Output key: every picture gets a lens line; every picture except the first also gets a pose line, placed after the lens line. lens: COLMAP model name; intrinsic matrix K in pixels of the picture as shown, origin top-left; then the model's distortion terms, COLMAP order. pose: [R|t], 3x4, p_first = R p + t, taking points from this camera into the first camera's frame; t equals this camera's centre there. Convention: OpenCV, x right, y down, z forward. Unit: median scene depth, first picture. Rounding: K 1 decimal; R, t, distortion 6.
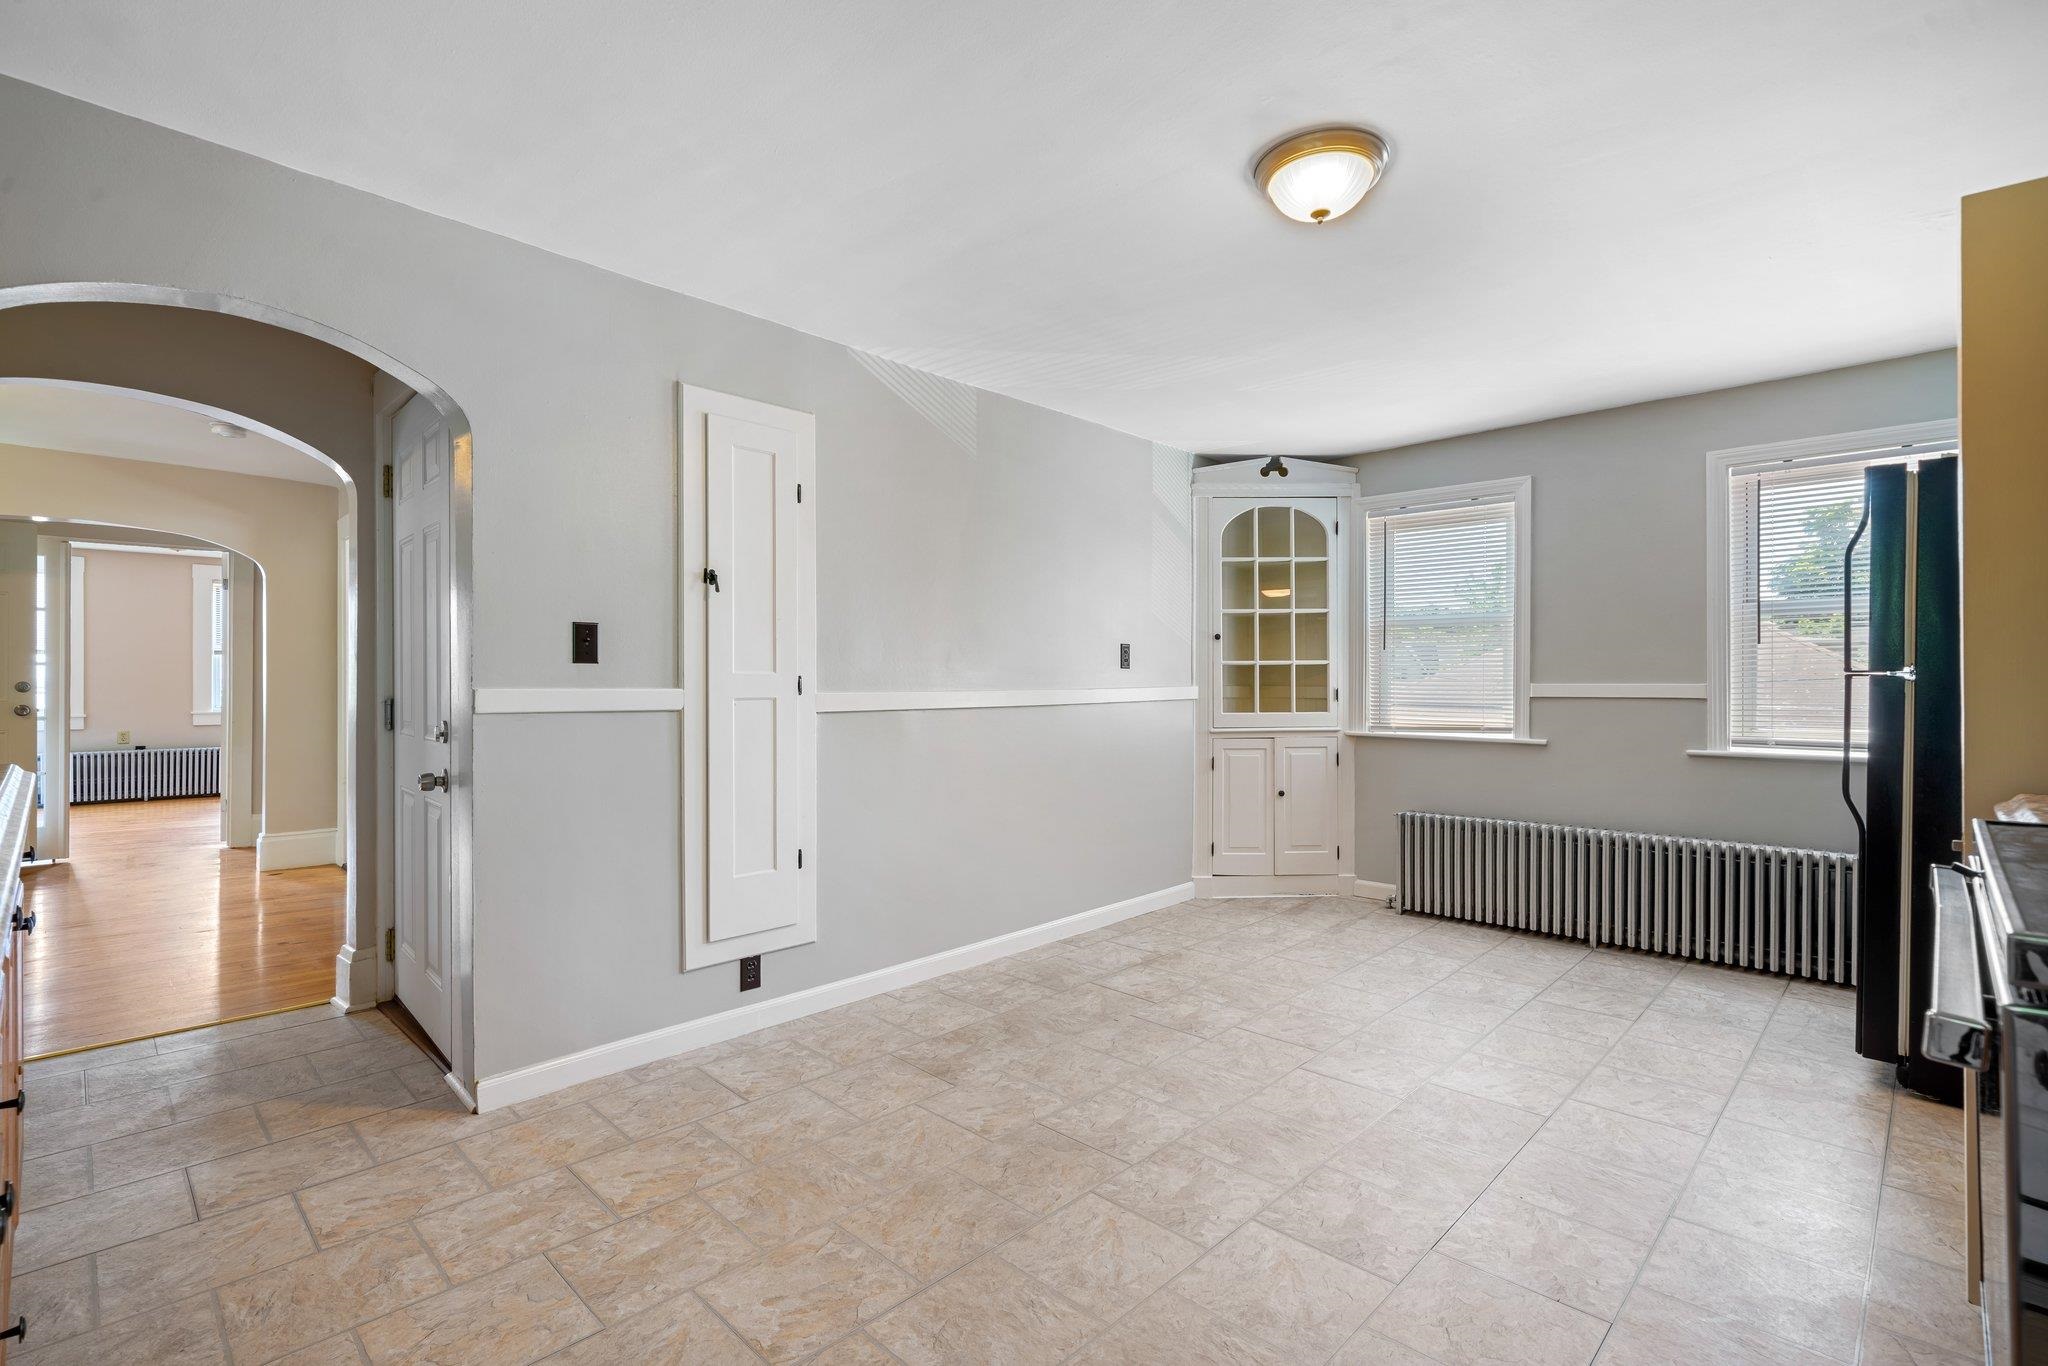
lens RADIAL K [[938.4, 0, 1025.3], [0, 938.4, 684.2], [0, 0, 1]] dist [0.000360, 0.000229]
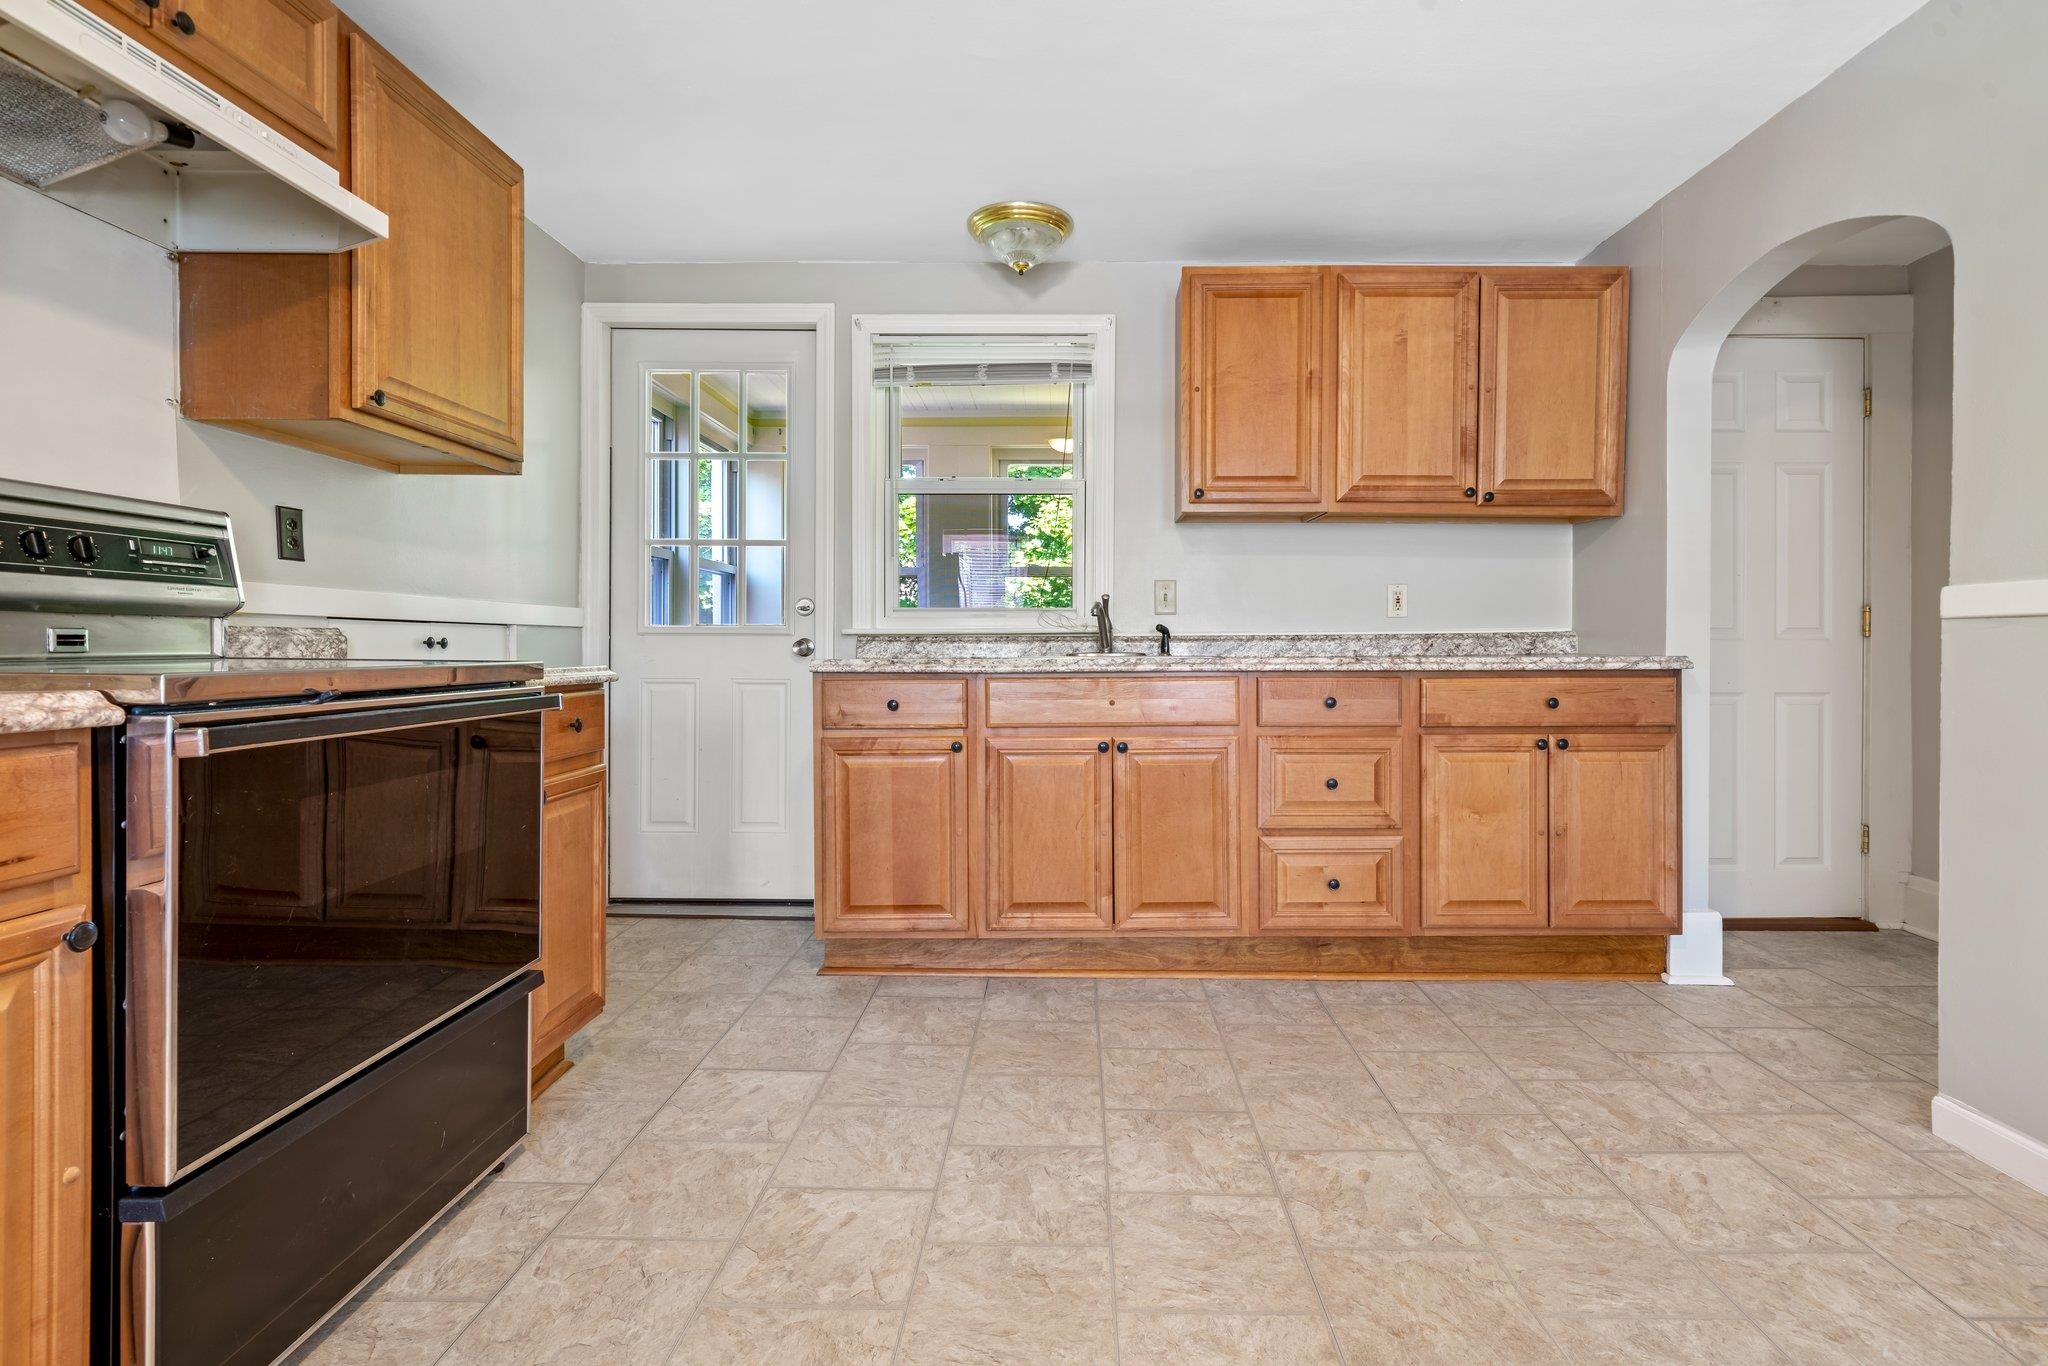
lens RADIAL K [[970.2, 0, 1066.1], [0, 970.2, 658.2], [0, 0, 1]] dist [0.000312, 0.000689]
pose [[-0.721392, 0.006100, -0.692500, 0.493723], [0.000888, 0.999969, 0.007883, 0.056932], [0.692526, 0.005072, -0.721375, 1.083509]]
